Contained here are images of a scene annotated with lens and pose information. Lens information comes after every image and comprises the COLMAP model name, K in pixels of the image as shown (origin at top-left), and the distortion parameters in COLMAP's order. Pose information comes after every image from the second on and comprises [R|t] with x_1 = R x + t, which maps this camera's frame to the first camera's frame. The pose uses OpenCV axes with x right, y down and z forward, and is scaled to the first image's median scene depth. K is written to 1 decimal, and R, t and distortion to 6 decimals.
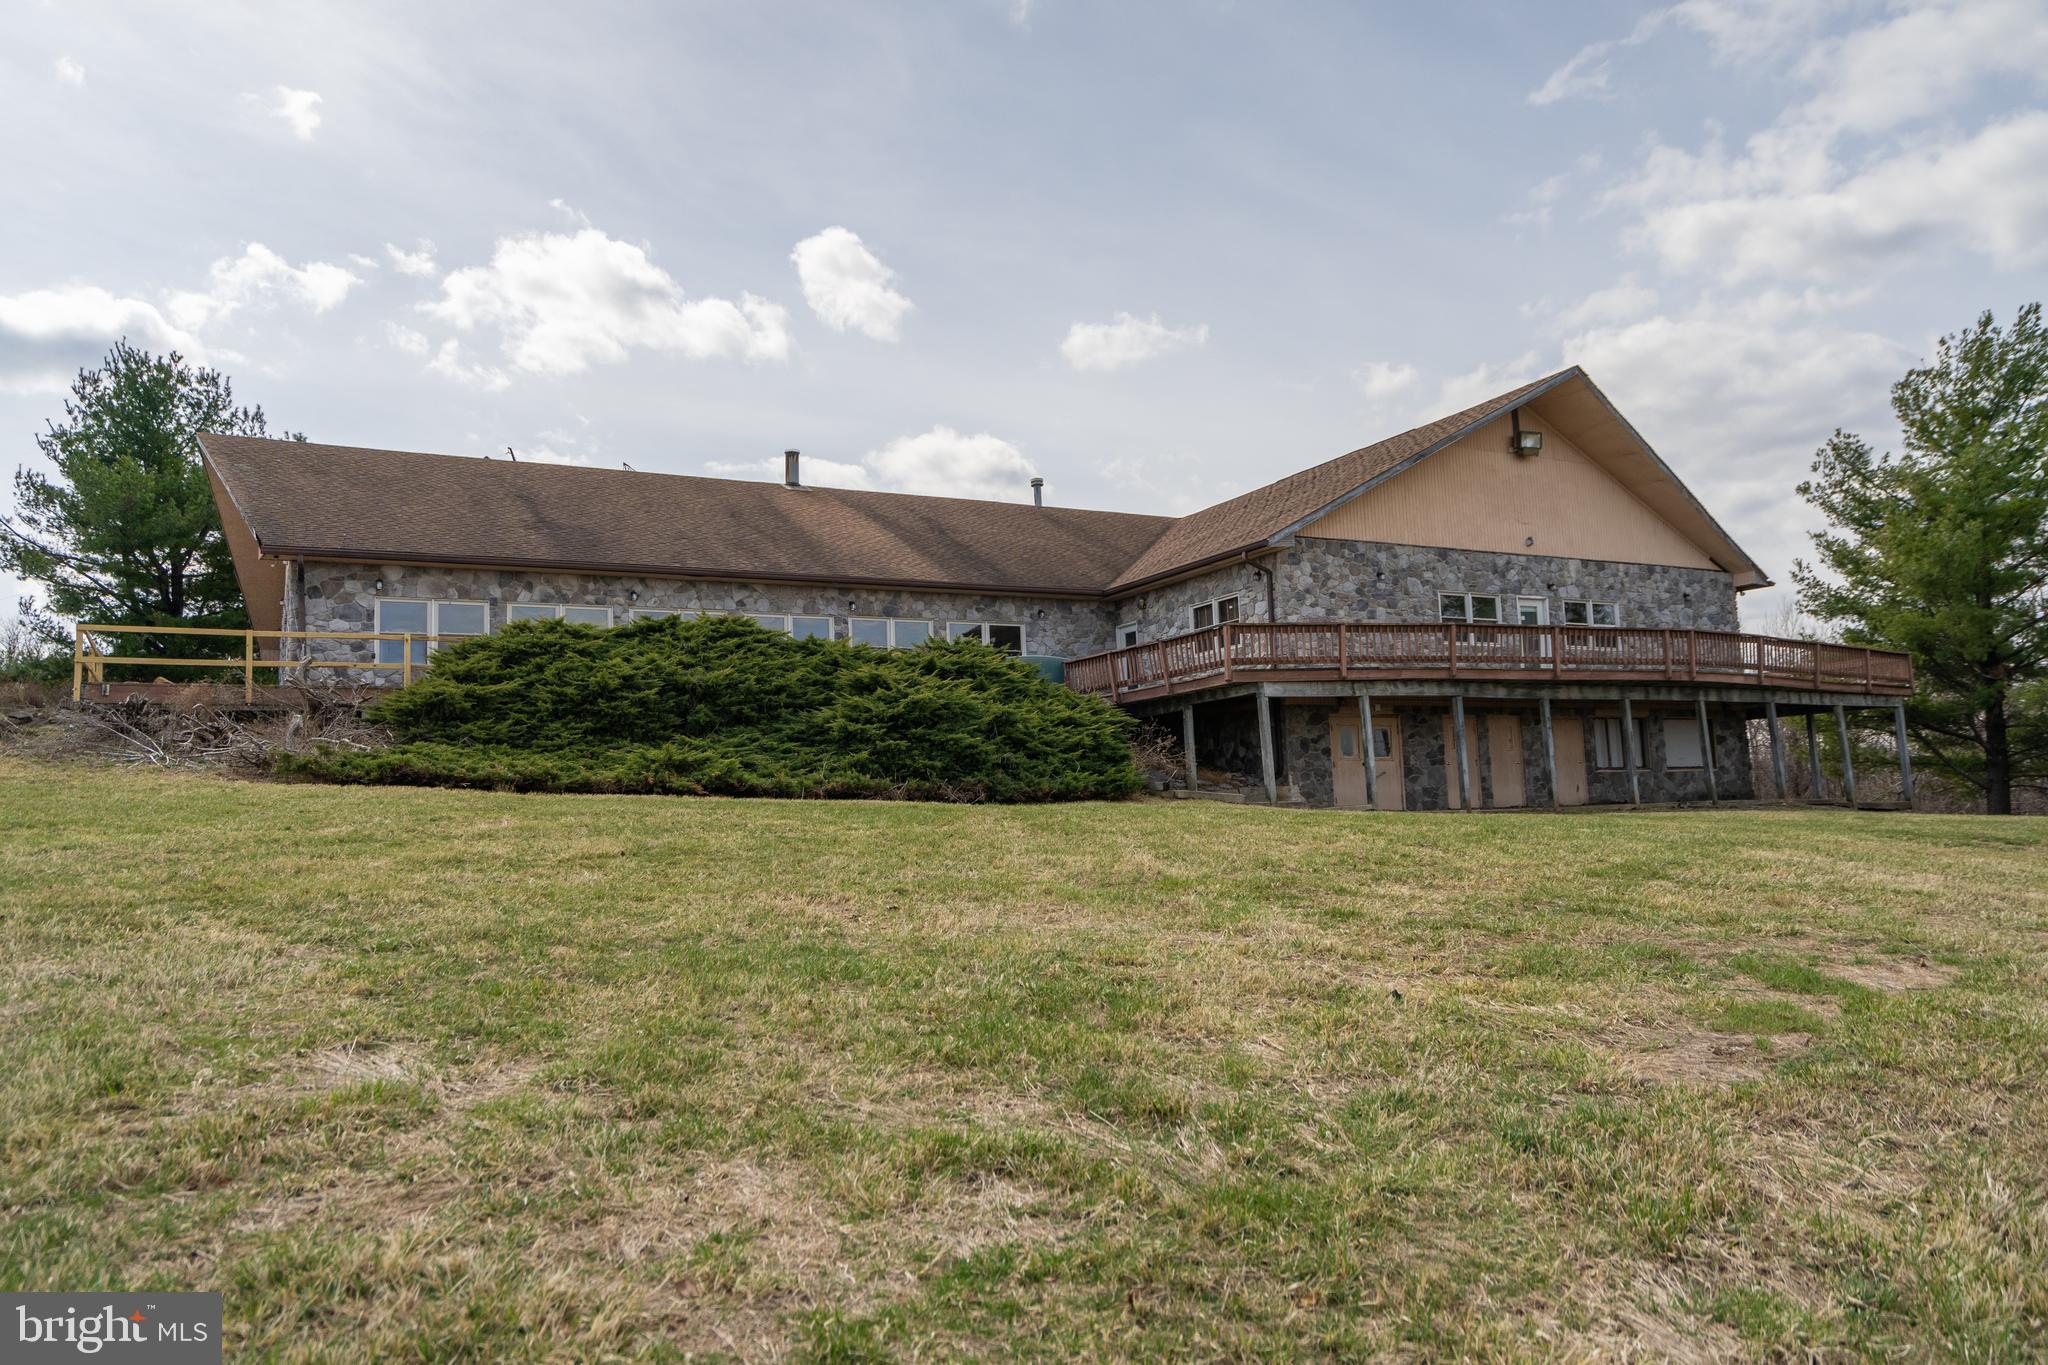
lens RADIAL K [[1435.5, 0, 1023.4], [0, 1435.5, 670.5], [0, 0, 1]] dist [0.006578, 0.001126]
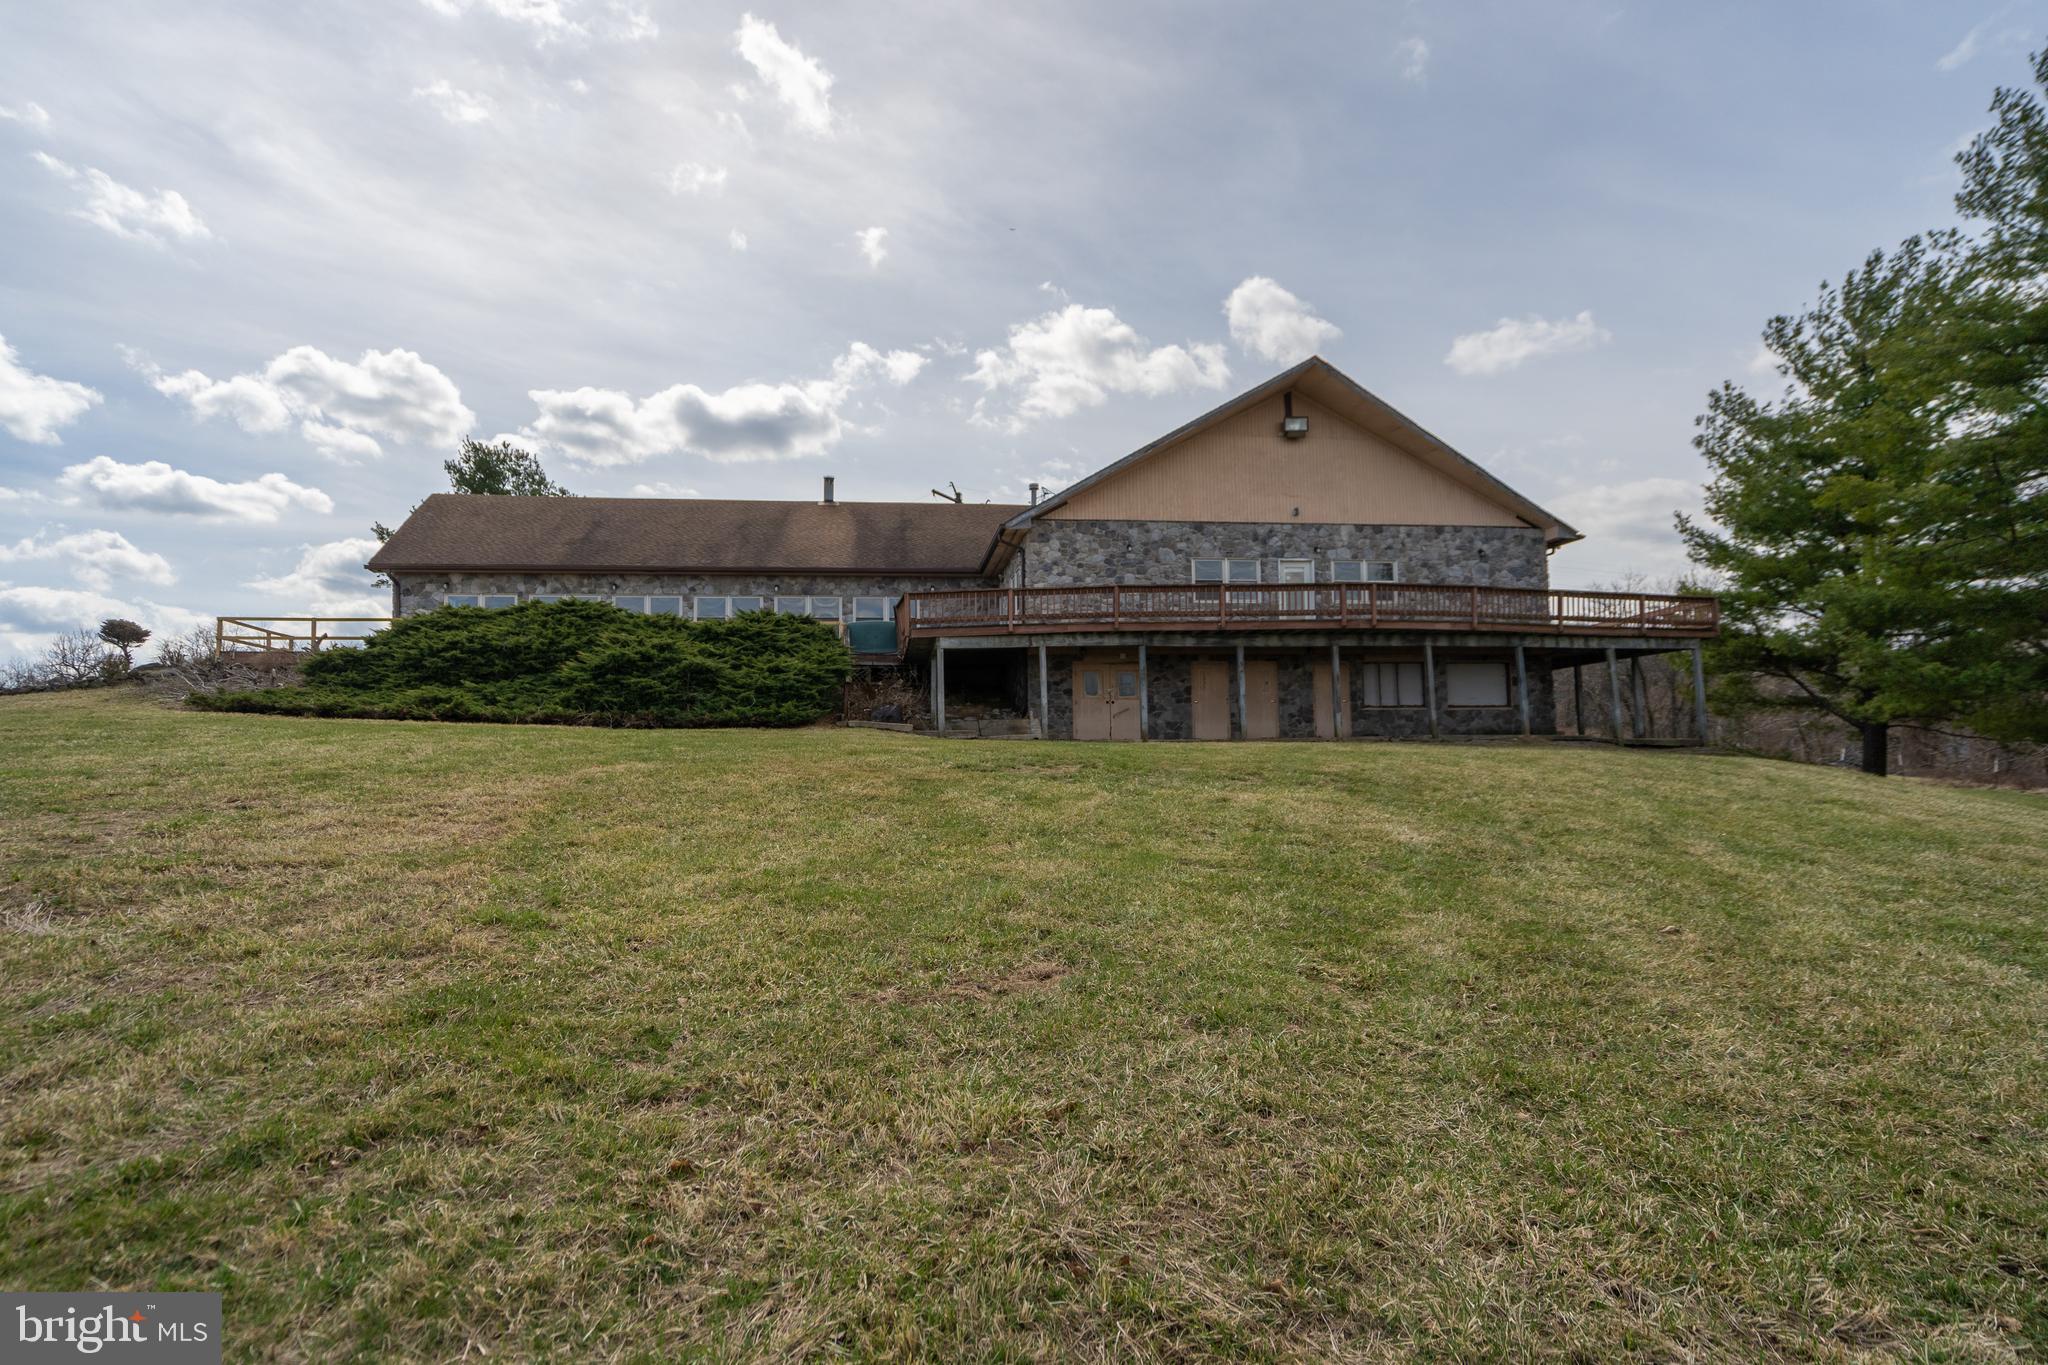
lens RADIAL K [[1117.4, 0, 1026.0], [0, 1117.4, 703.4], [0, 0, 1]] dist [-0.003522, 0.001422]
pose [[0.939228, -0.000193, -0.343294, 0.457299], [0.020903, 0.998176, 0.056629, 0.009444], [0.342657, -0.060363, 0.937519, 0.067719]]
